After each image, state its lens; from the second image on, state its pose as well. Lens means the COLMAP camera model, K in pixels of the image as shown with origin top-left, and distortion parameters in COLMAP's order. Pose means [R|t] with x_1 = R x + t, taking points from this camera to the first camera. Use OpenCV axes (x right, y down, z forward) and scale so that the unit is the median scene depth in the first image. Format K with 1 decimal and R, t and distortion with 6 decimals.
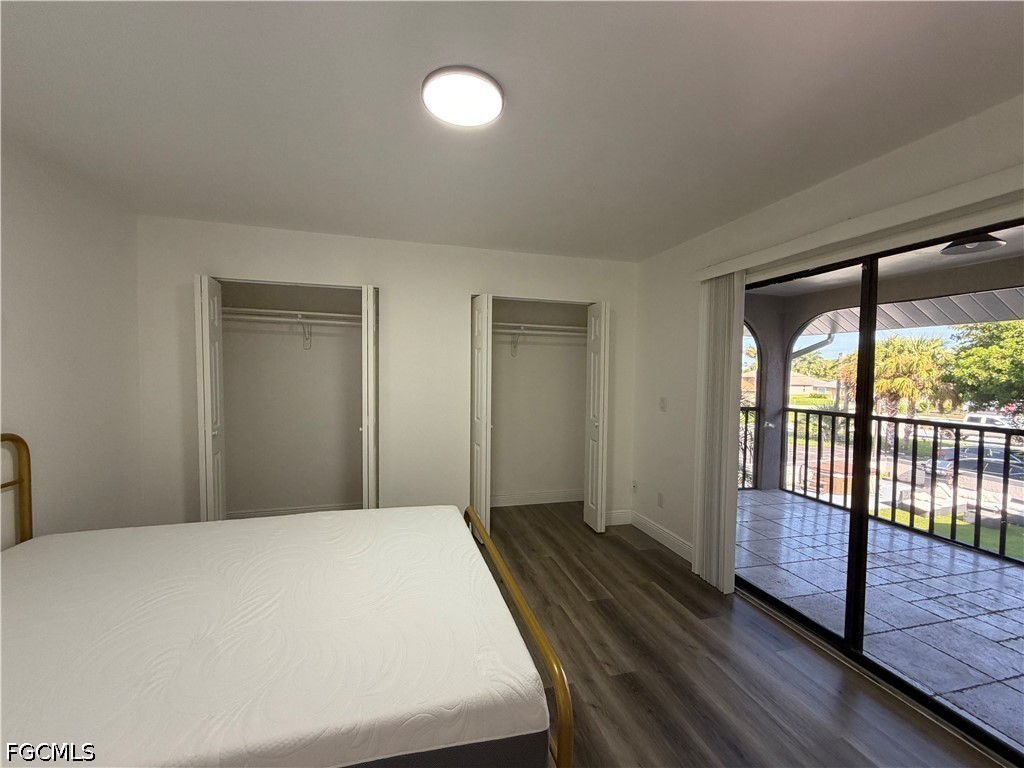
lens RADIAL K [[407.6, 0, 509.7], [0, 407.6, 382.1], [0, 0, 1]] dist [0.000270, -0.000197]
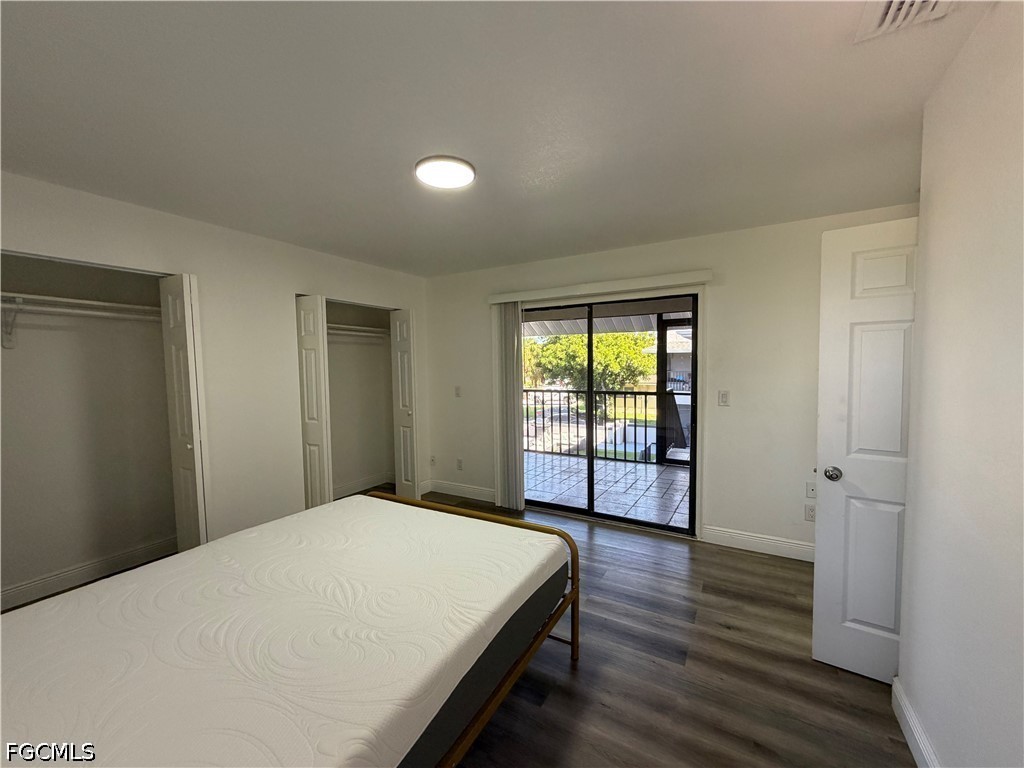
lens RADIAL K [[407.6, 0, 511.1], [0, 407.6, 379.8], [0, 0, 1]] dist [0.000270, -0.000197]
pose [[0.711237, -0.052337, 0.701002, -0.417232], [0.043982, 0.998584, 0.029931, -0.014950], [-0.701575, 0.009544, 0.712531, -0.053325]]
